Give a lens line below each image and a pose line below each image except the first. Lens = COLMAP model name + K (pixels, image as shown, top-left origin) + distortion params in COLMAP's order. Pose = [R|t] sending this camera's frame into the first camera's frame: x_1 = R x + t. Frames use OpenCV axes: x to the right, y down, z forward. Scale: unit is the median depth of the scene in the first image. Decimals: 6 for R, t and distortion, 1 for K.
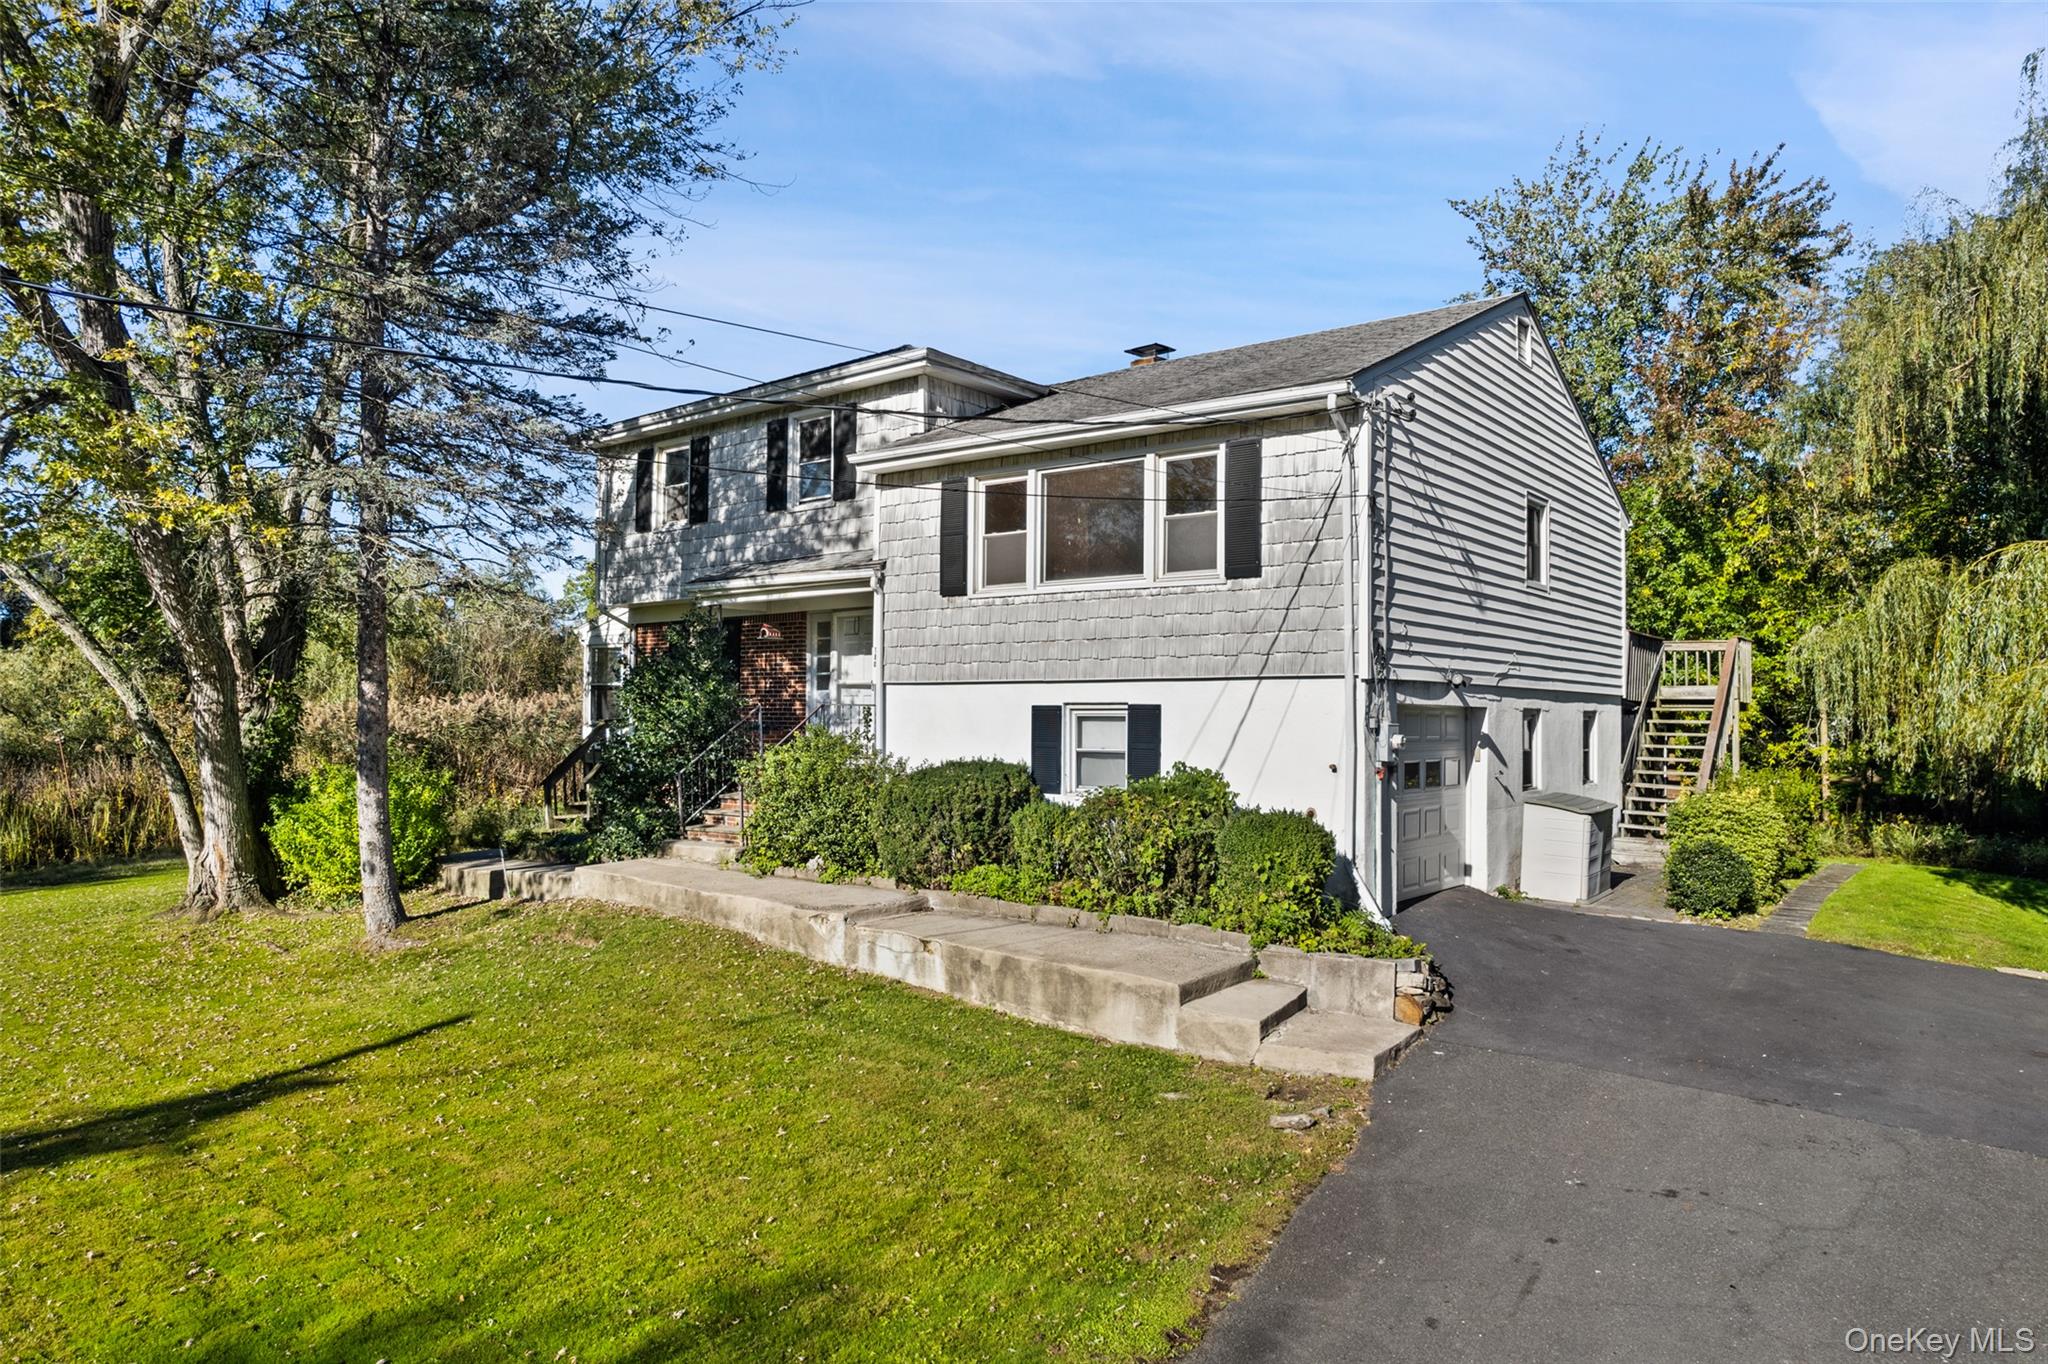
lens RADIAL K [[1340.0, 0, 1024.0], [0, 1340.0, 682.0], [0, 0, 1]] dist [-0.120960, 0.129581]
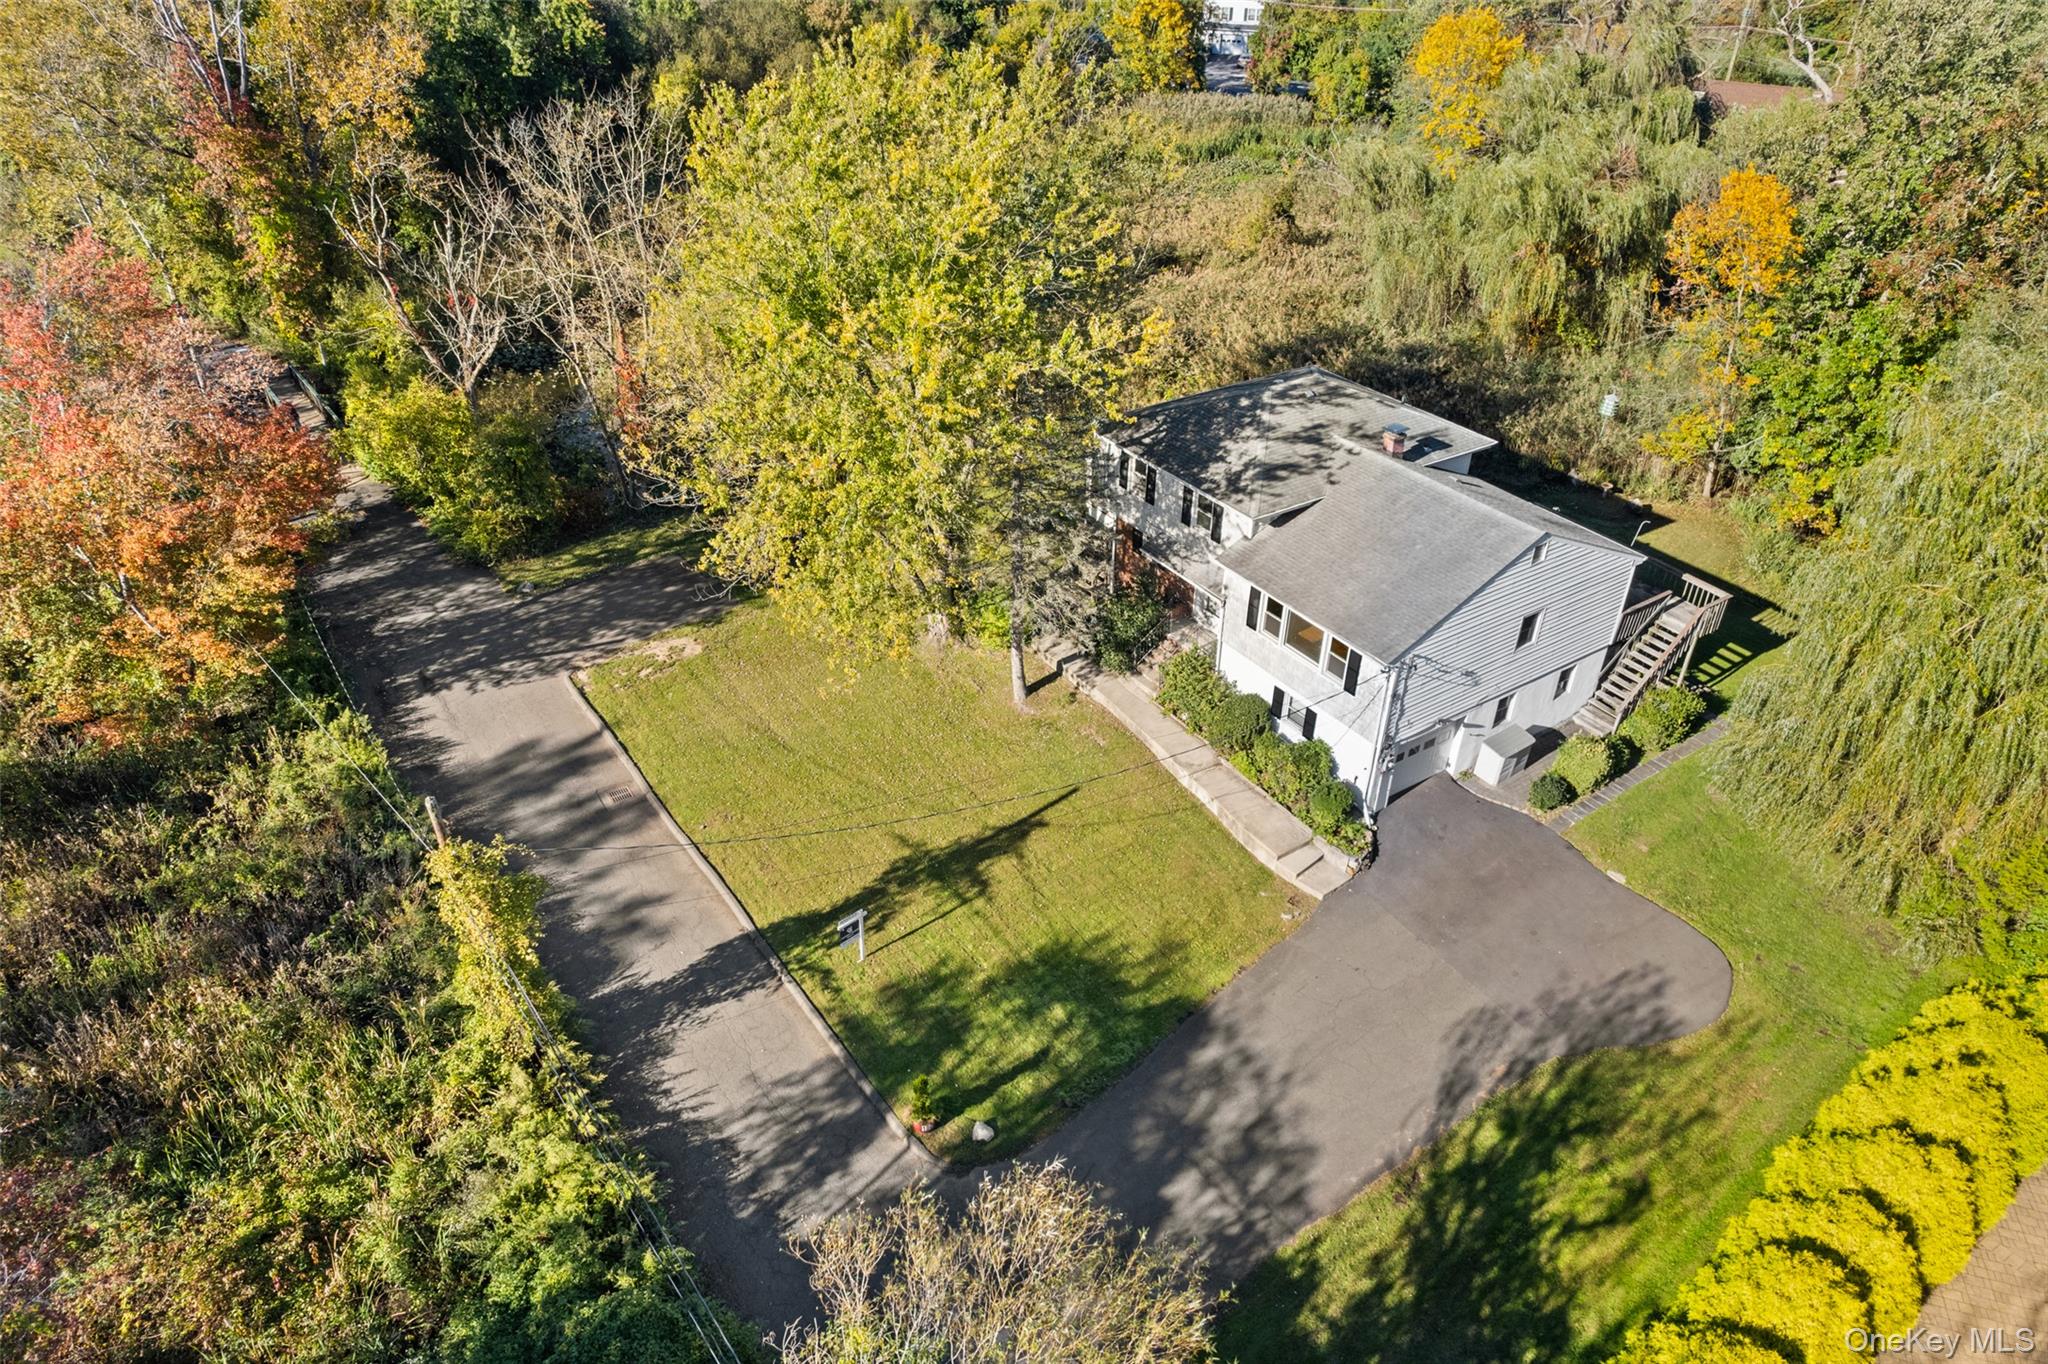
lens RADIAL K [[1340.0, 0, 1024.0], [0, 1340.0, 682.0], [0, 0, 1]] dist [-0.120960, 0.129581]
pose [[0.947128, 0.181655, -0.264480, 0.214198], [0.004093, 0.817388, 0.576072, -1.381013], [0.320829, -0.546697, 0.773428, -1.039391]]
